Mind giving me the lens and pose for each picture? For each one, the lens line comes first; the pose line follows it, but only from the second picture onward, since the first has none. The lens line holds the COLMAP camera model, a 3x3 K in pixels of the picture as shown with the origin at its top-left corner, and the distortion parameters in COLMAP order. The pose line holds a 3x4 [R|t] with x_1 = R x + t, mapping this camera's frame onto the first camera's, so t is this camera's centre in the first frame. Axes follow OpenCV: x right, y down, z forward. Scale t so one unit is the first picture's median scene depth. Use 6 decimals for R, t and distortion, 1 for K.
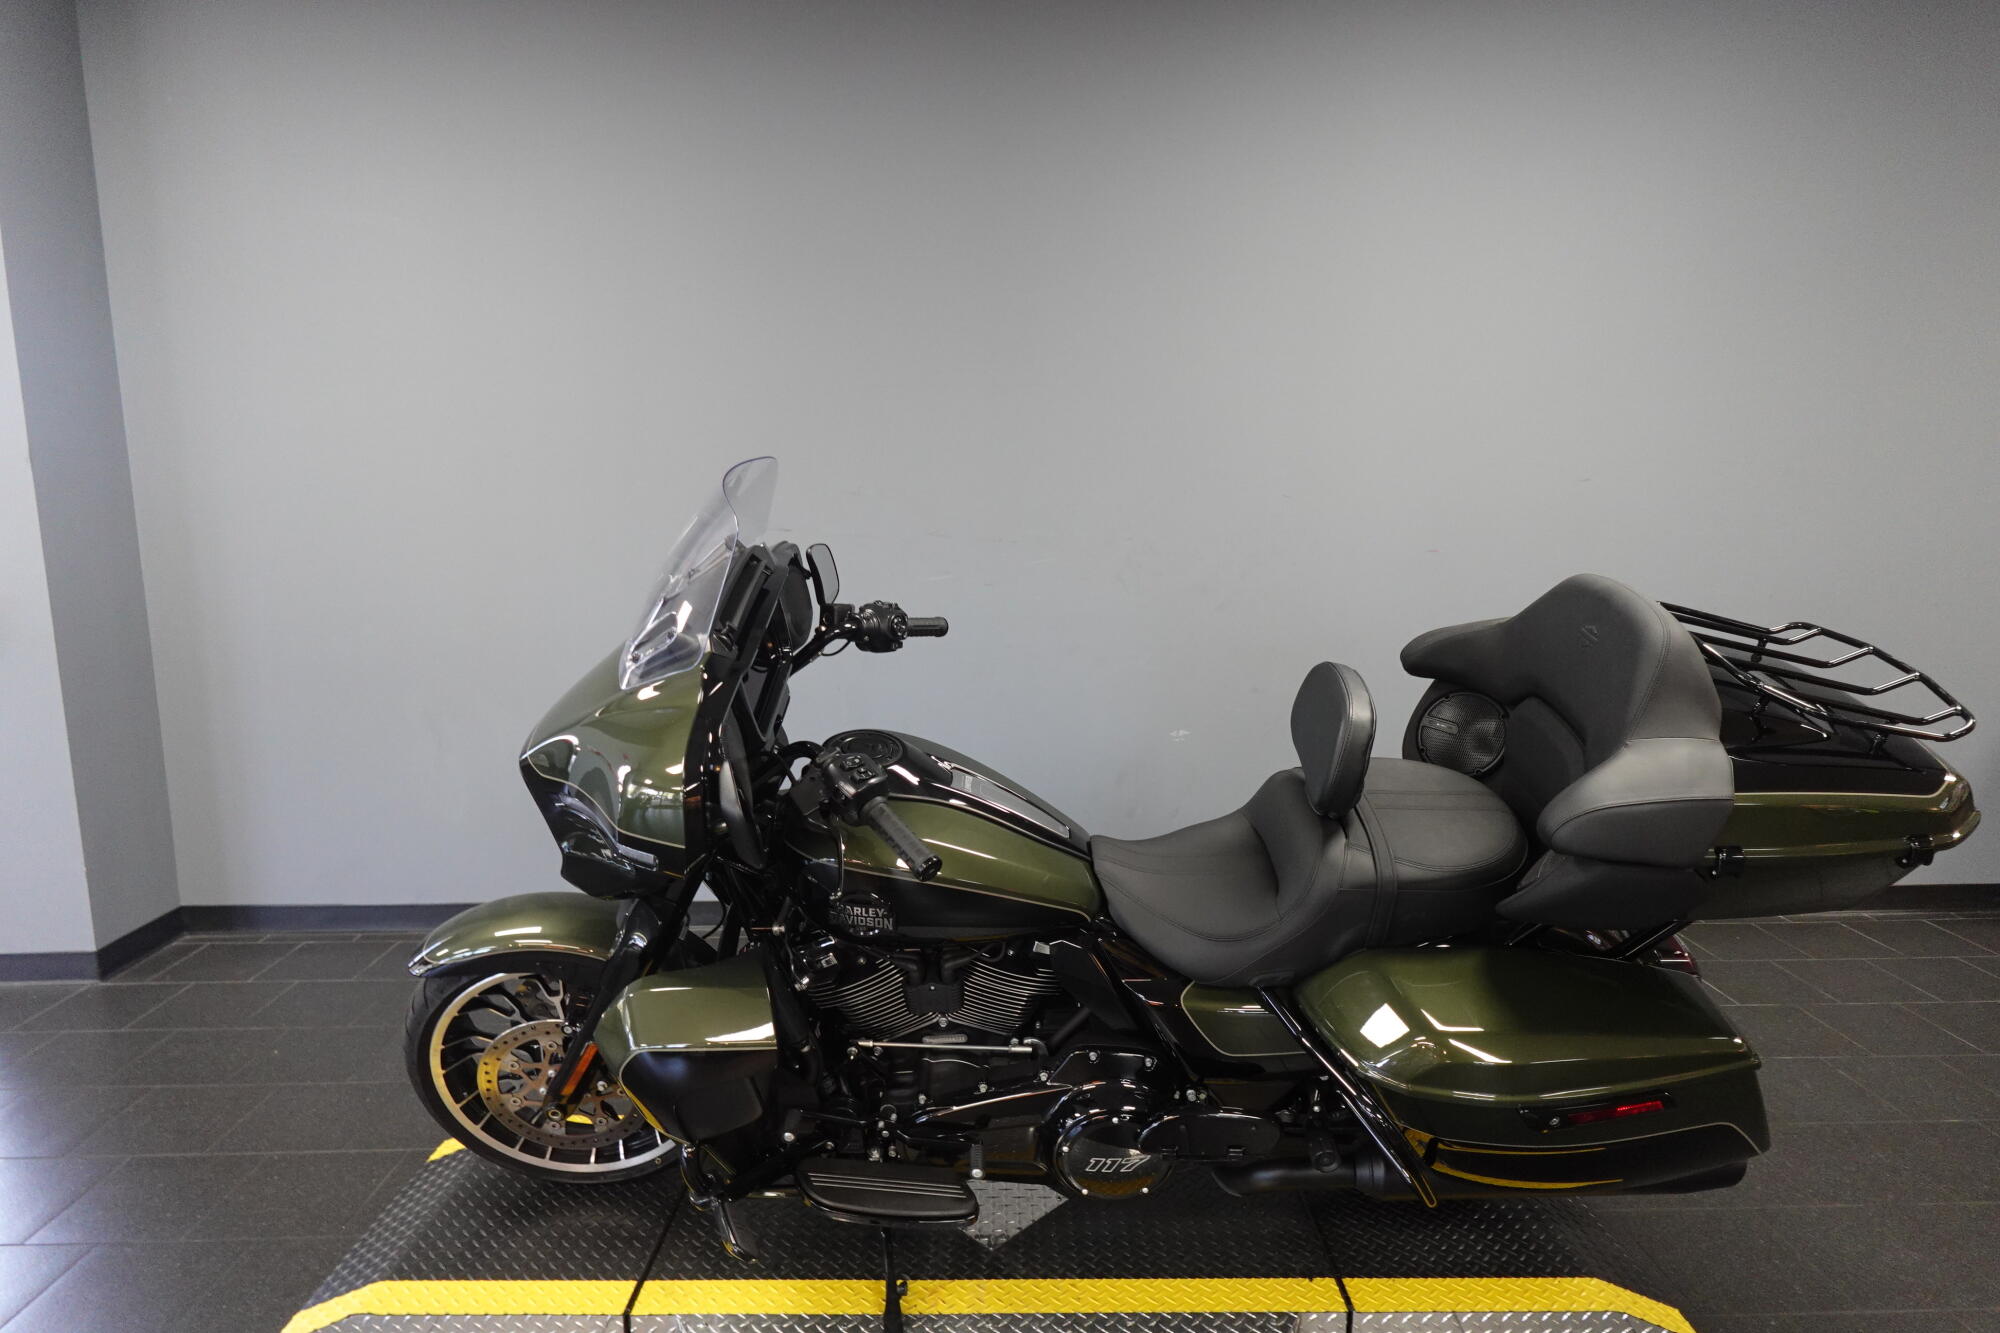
lens RADIAL K [[1137.5, 0, 1000.6], [0, 1137.5, 660.9], [0, 0, 1]] dist [0.003770, -0.003399]
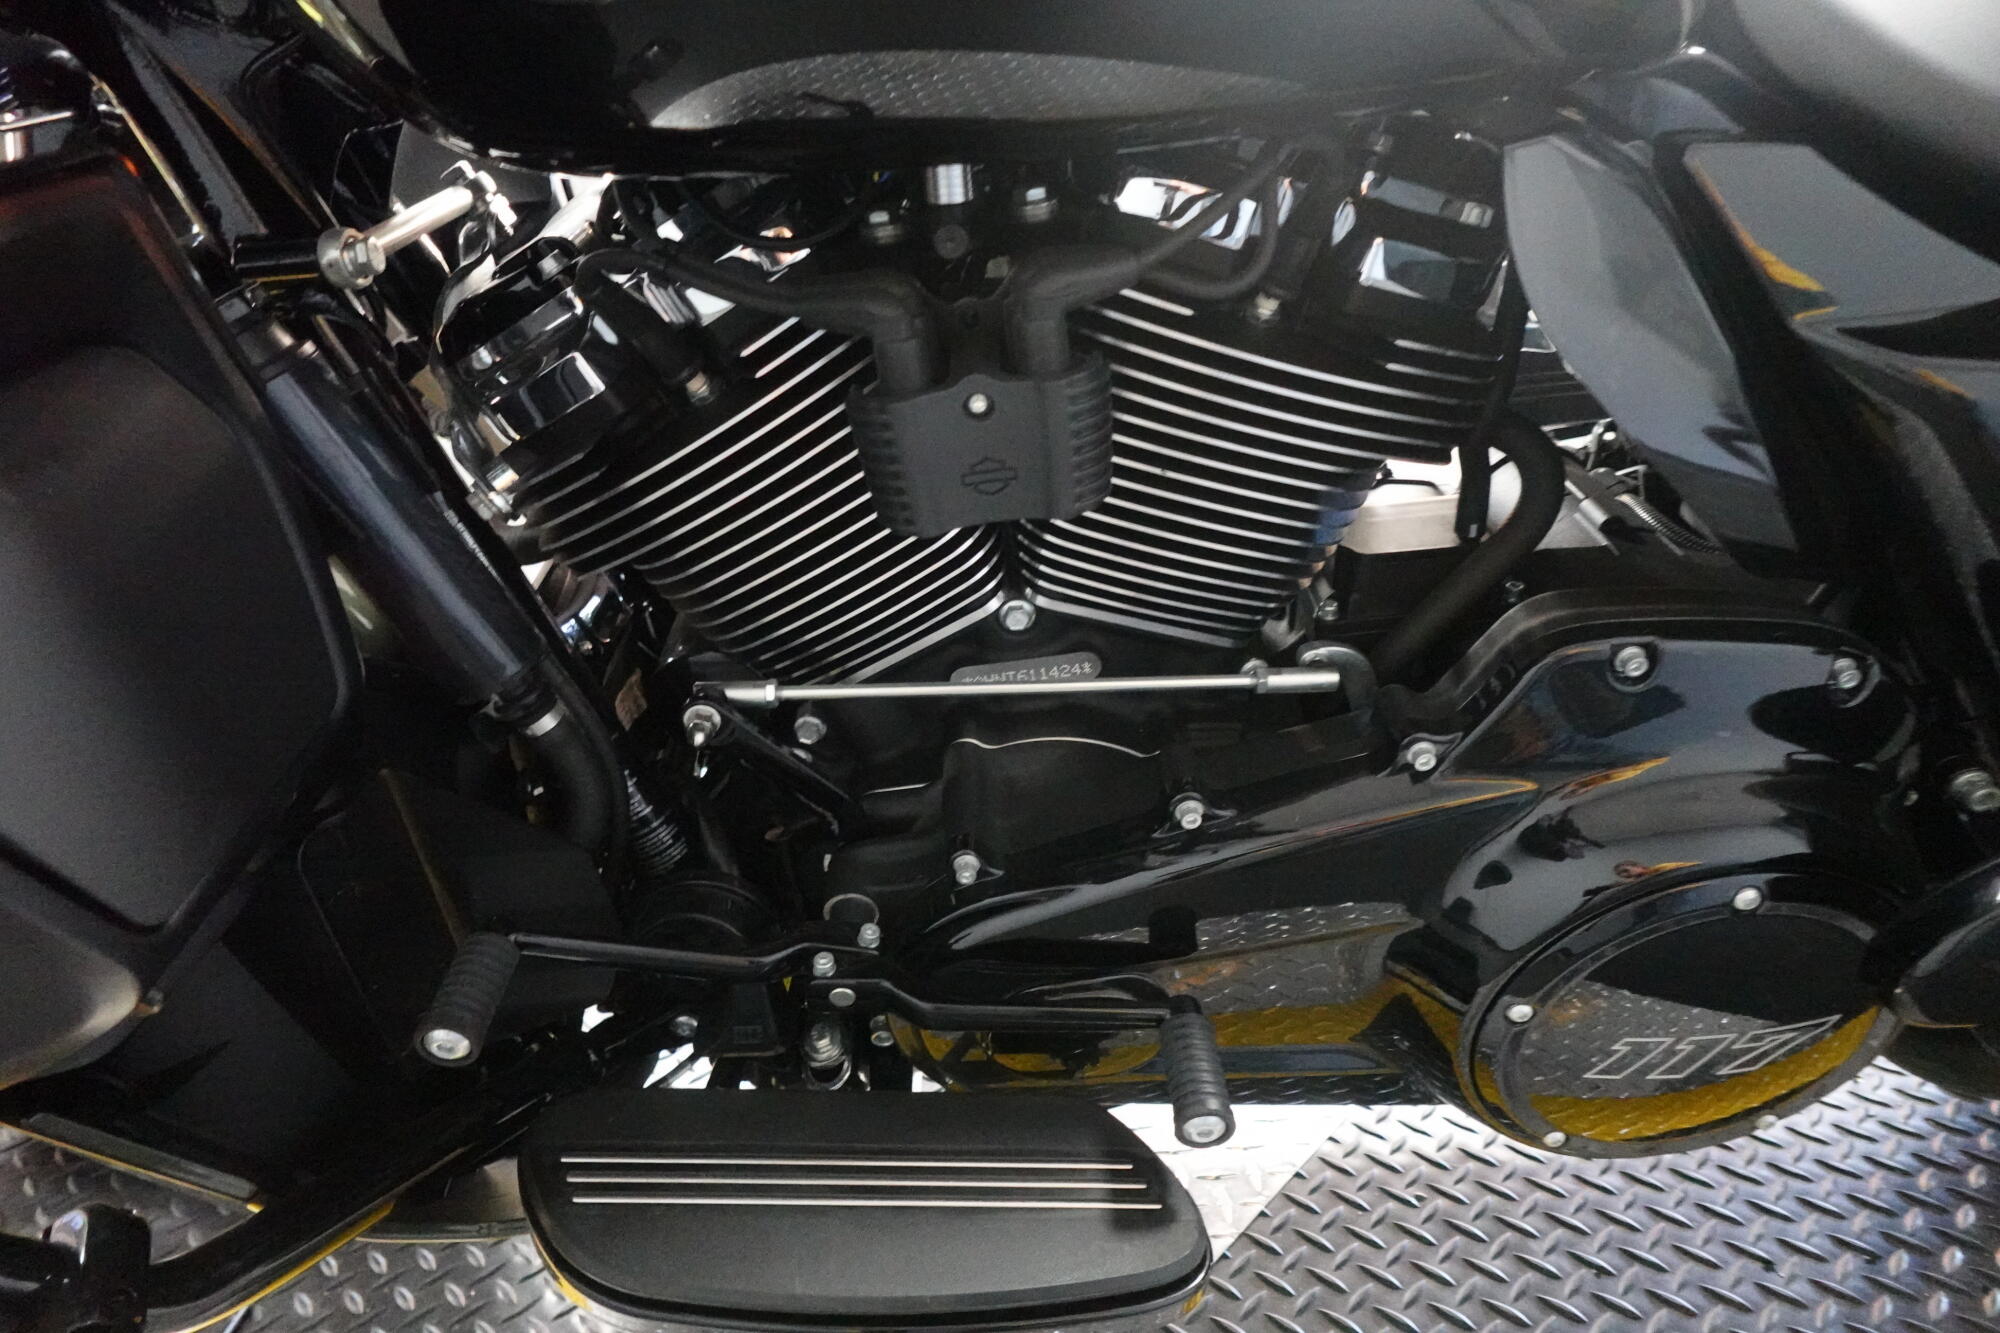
lens RADIAL K [[1136.5, 0, 999.3], [0, 1136.5, 667.7], [0, 0, 1]] dist [-0.000152, 0.000407]
pose [[0.997790, -0.065783, -0.009353, -0.054303], [0.066360, 0.979506, 0.190170, 0.280963], [-0.003349, -0.190370, 0.981707, 0.726665]]
